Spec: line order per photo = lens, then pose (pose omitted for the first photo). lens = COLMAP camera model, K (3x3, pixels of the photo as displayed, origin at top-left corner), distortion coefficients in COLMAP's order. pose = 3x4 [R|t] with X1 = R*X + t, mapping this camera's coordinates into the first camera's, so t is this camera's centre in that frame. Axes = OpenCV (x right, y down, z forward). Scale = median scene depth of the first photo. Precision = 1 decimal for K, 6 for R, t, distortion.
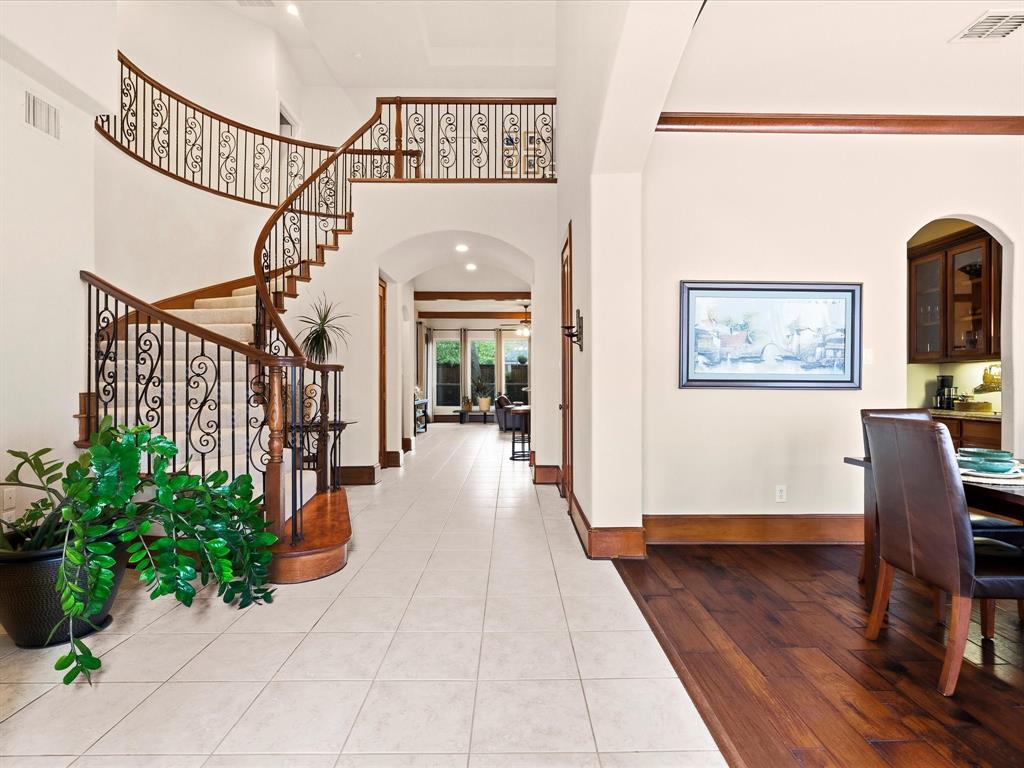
lens RADIAL K [[524.7, 0, 517.1], [0, 524.7, 380.8], [0, 0, 1]] dist [-0.000610, 0.000183]
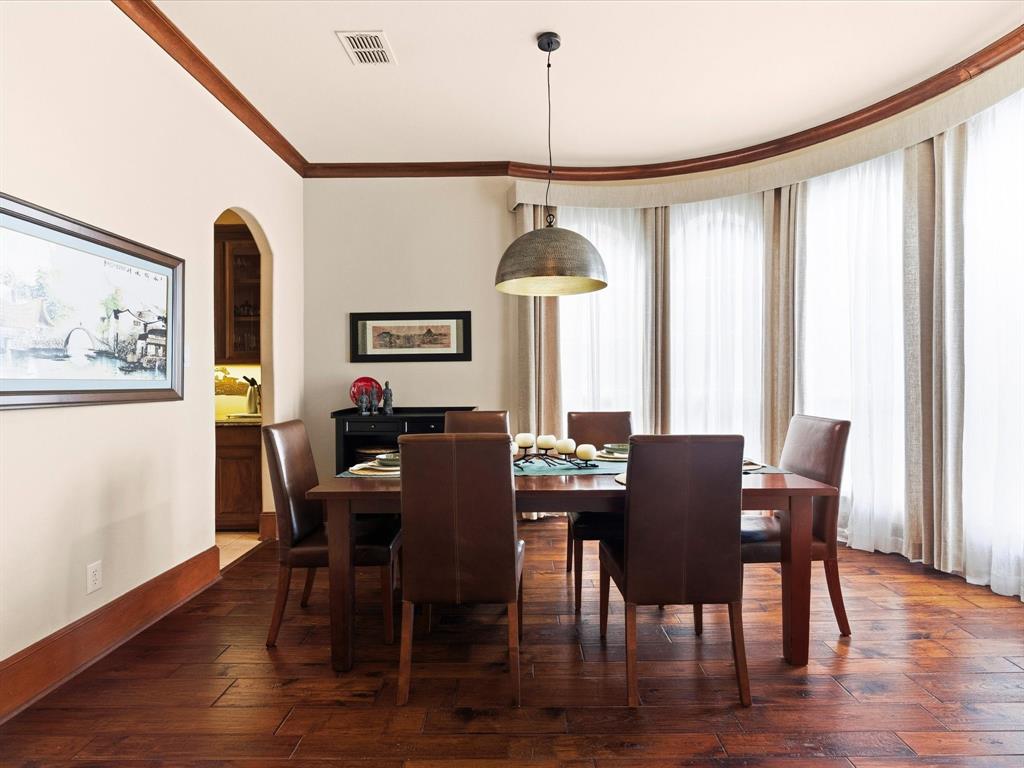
lens RADIAL K [[524.7, 0, 517.1], [0, 524.7, 380.8], [0, 0, 1]] dist [-0.000610, 0.000183]
pose [[0.015307, -0.006026, 0.999865, -0.093798], [0.002674, 0.999979, 0.005986, -0.014367], [-0.999879, 0.002582, 0.015322, 0.503382]]
